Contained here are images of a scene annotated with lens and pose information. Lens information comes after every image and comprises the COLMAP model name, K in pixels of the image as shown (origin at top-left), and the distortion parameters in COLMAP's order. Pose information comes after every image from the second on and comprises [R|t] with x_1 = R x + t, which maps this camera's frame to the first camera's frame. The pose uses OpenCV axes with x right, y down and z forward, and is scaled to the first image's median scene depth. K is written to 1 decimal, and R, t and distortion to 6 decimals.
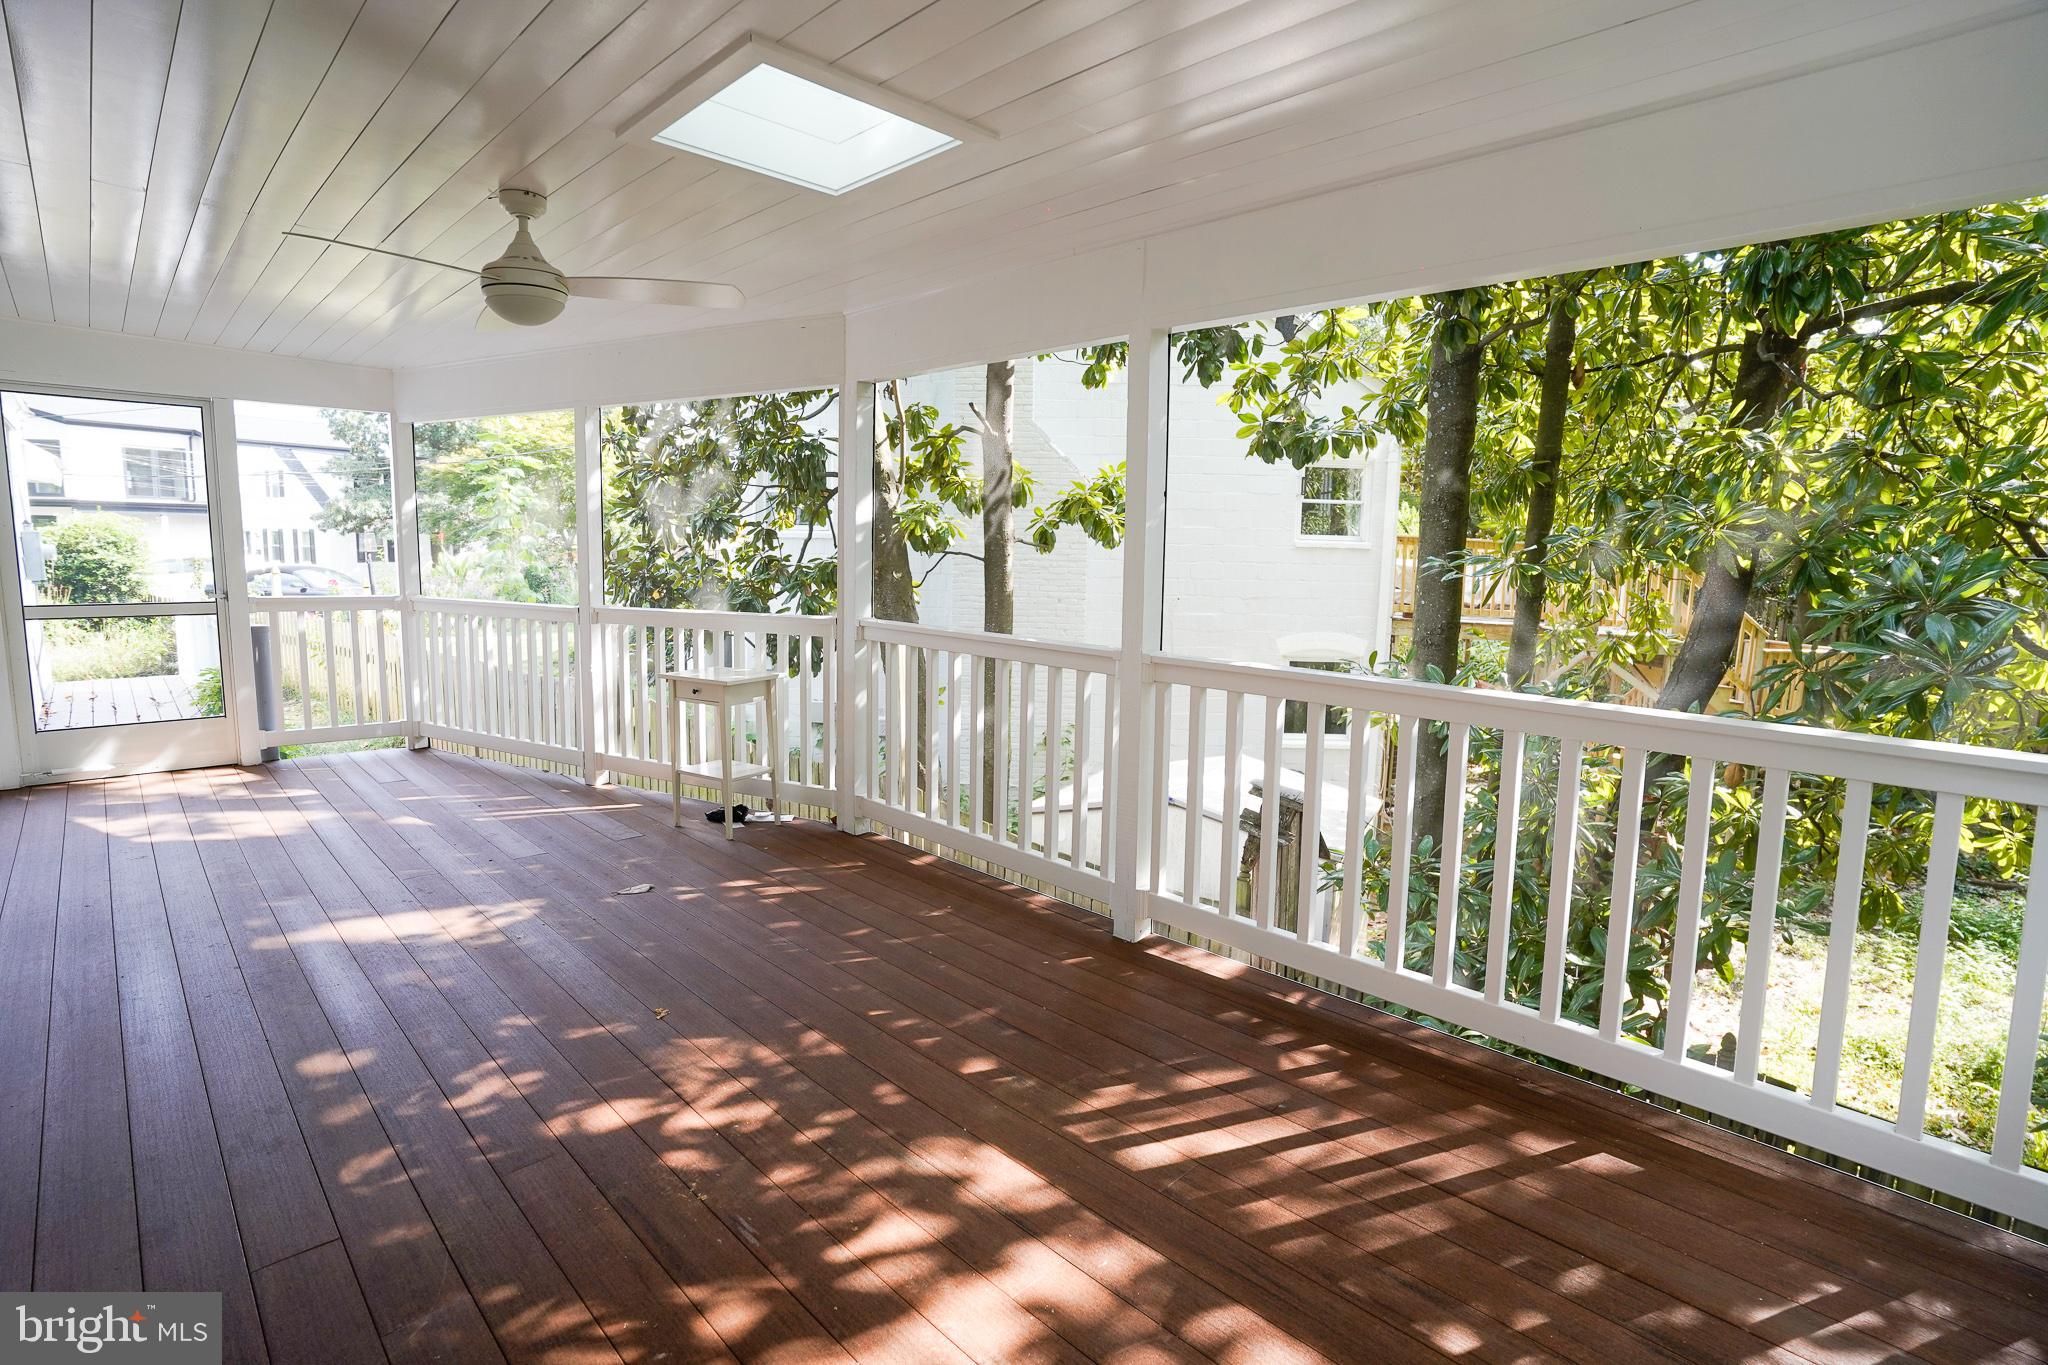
lens RADIAL K [[994.6, 0, 1024.1], [0, 994.6, 649.3], [0, 0, 1]] dist [0.000126, 0.000174]
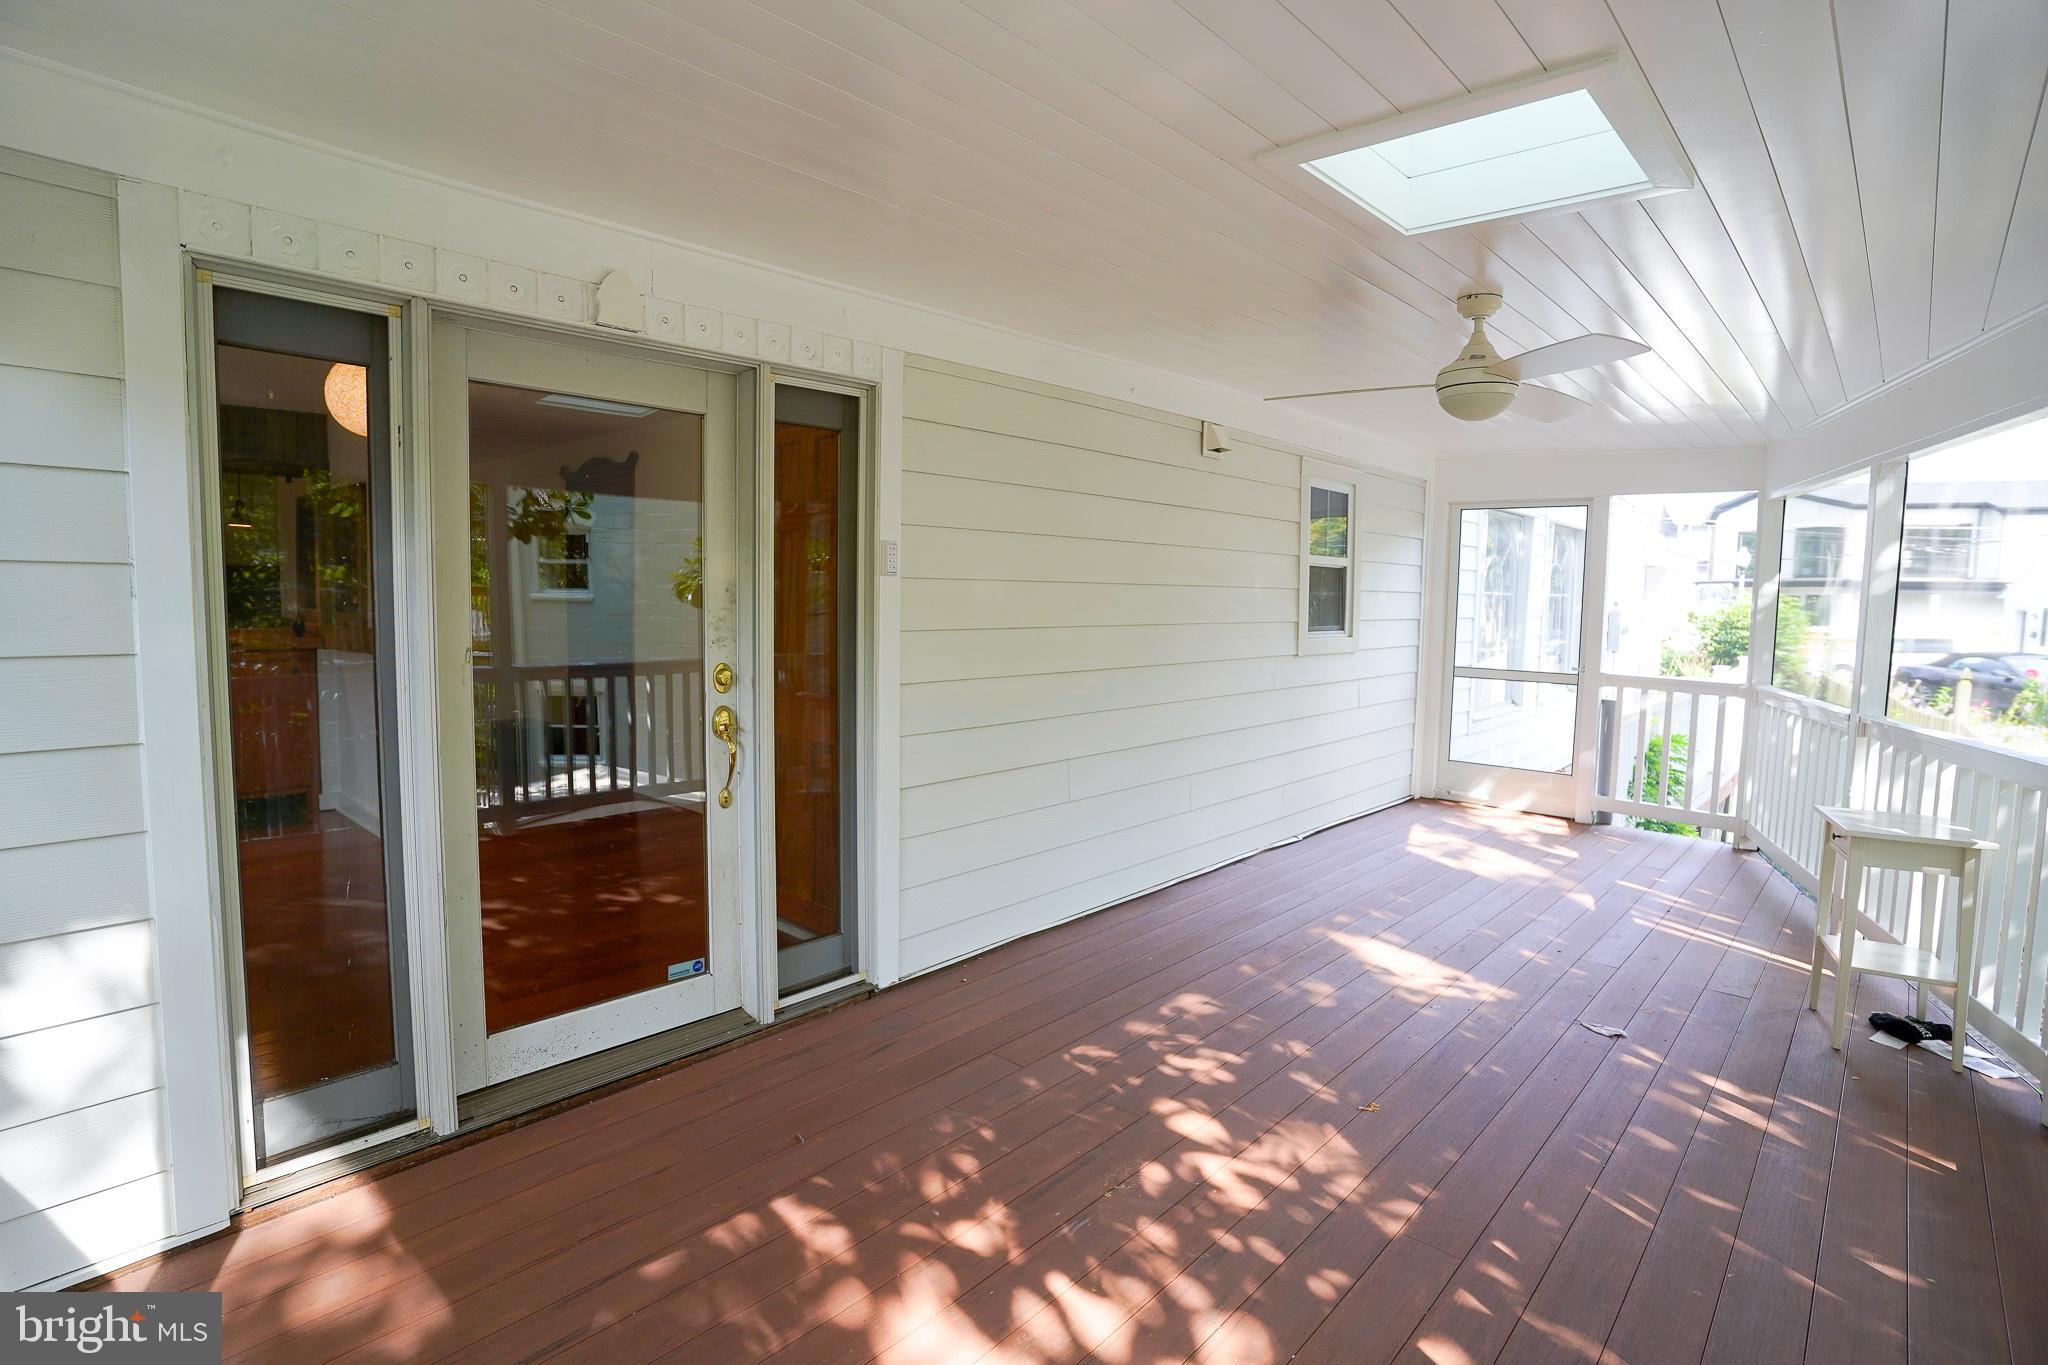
lens RADIAL K [[1018.0, 0, 1024.0], [0, 1018.0, 682.5], [0, 0, 1]] dist [-0.000763, 0.000441]
pose [[0.085504, 0.071285, -0.993784, 0.599140], [-0.112221, 0.991779, 0.061486, -0.080740], [0.989998, 0.106266, 0.092801, 0.531626]]
